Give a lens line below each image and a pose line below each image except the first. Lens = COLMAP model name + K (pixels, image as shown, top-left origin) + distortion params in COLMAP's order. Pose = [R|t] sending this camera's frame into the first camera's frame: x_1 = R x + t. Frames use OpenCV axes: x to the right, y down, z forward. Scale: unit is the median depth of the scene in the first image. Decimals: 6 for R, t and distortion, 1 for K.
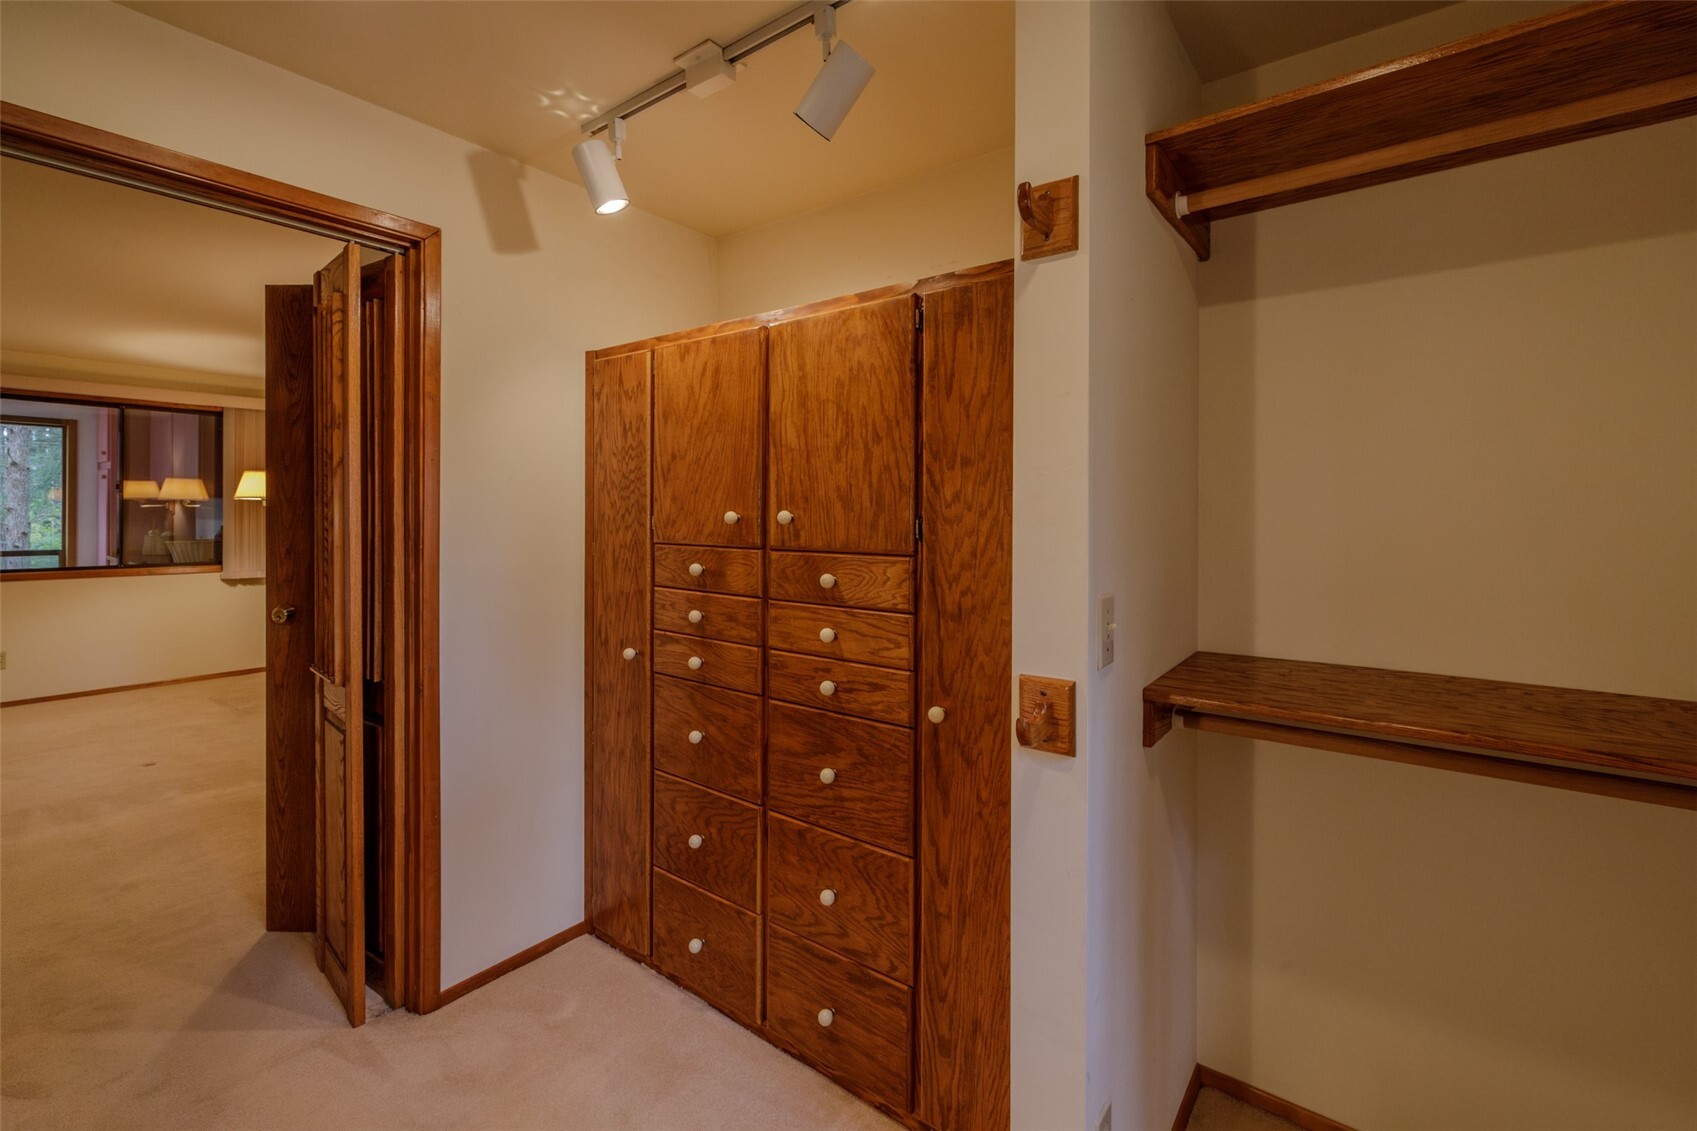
lens RADIAL K [[773.2, 0, 859.3], [0, 773.2, 506.5], [0, 0, 1]] dist [-0.004959, -0.000531]
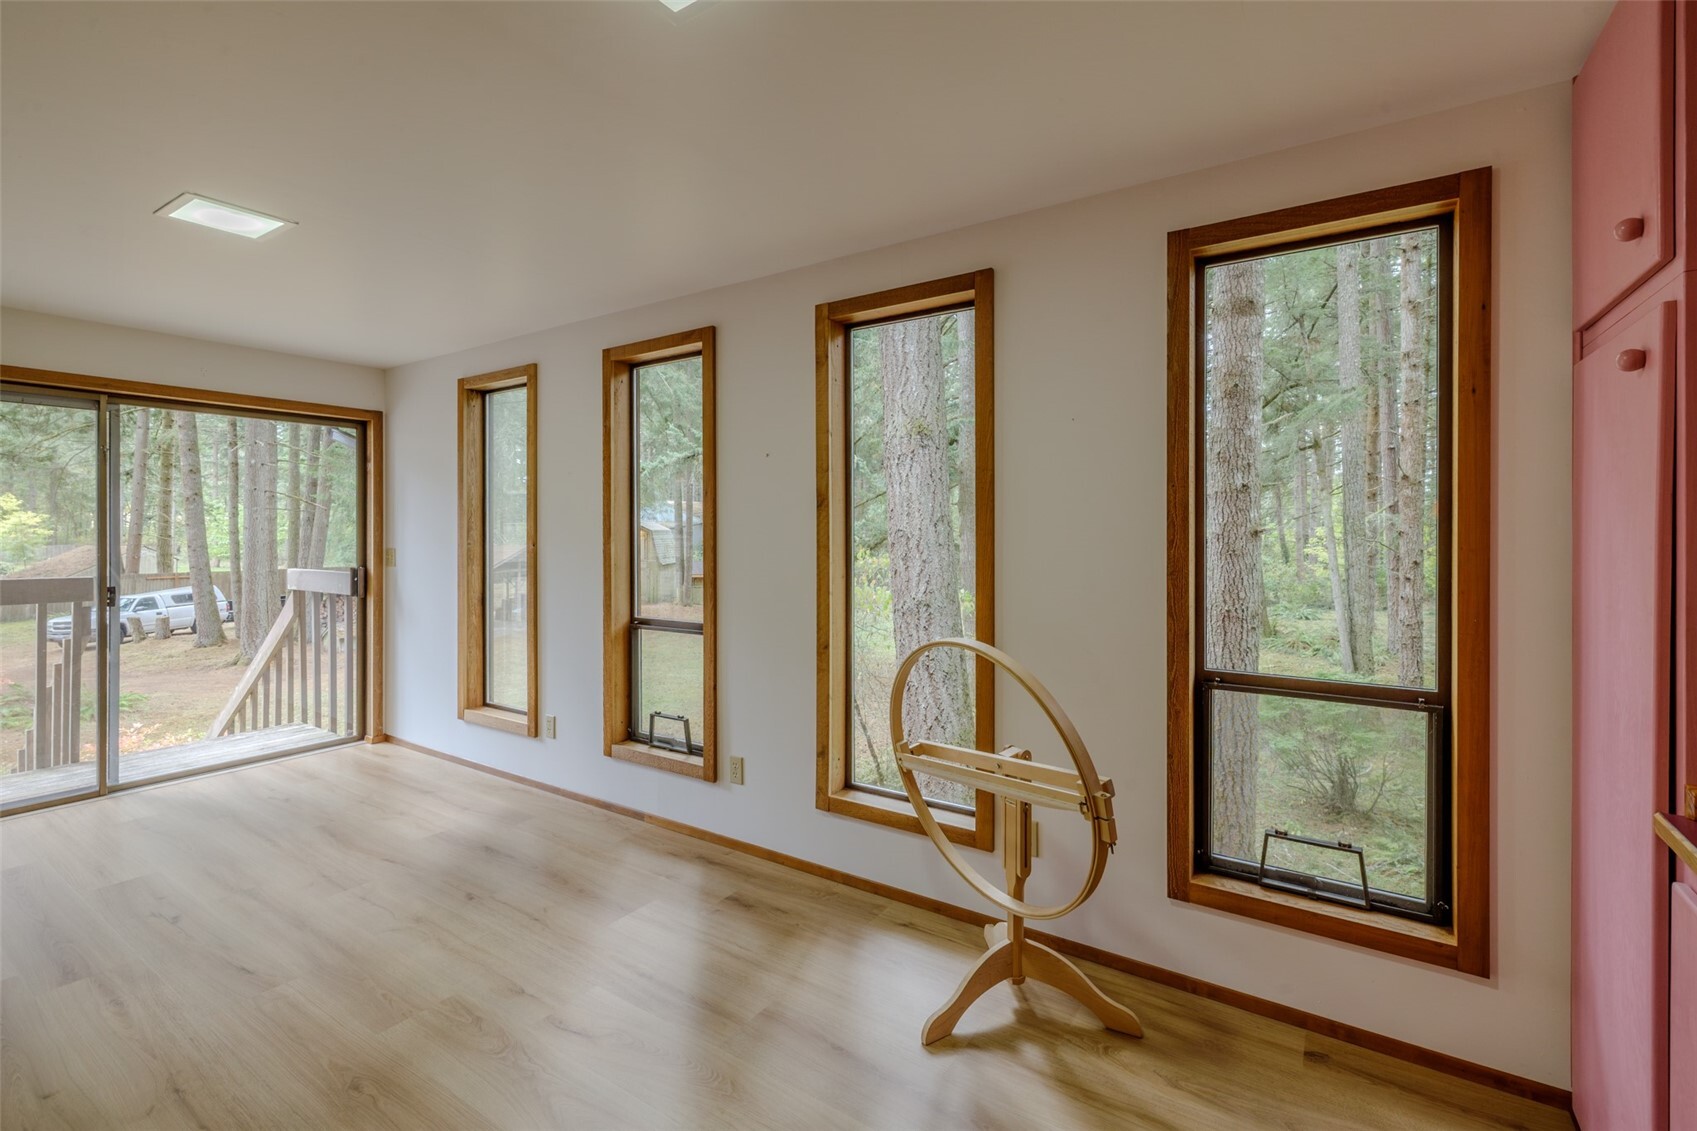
lens RADIAL K [[773.2, 0, 843.8], [0, 773.2, 529.3], [0, 0, 1]] dist [-0.004959, -0.000531]
pose [[0.091977, -0.003491, -0.995755, -0.338079], [0.004022, 0.999987, -0.003134, 0.000048], [0.995753, -0.003716, 0.091989, 0.329246]]
